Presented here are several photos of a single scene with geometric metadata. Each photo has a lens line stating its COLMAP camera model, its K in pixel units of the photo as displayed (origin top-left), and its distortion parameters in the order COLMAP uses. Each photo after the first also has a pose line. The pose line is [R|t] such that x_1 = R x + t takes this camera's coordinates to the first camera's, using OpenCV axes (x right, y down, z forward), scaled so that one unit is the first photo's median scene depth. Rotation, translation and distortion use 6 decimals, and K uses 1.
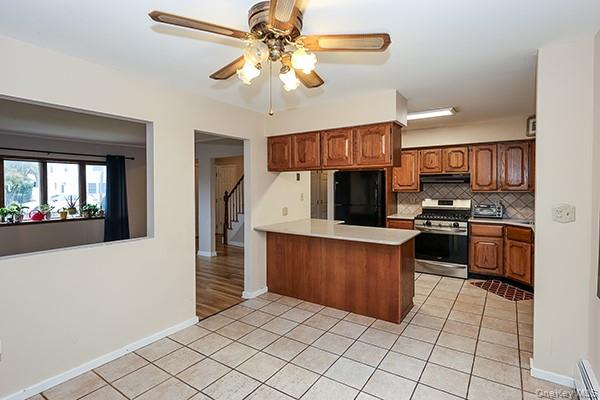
lens RADIAL K [[304.8, 0, 299.6], [0, 304.8, 191.3], [0, 0, 1]] dist [-0.000002, 0.000033]
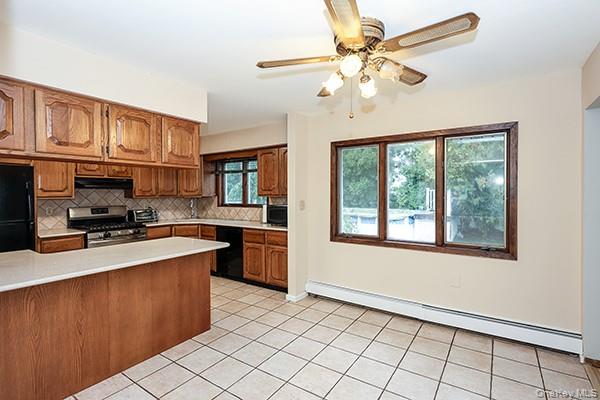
lens RADIAL K [[287.2, 0, 310.6], [0, 287.2, 196.5], [0, 0, 1]] dist [-0.001582, -0.000208]
pose [[-0.016431, -0.008479, 0.999829, -0.418839], [0.021203, 0.999736, 0.008827, 0.001906], [-0.999640, 0.021344, -0.016247, 0.464301]]
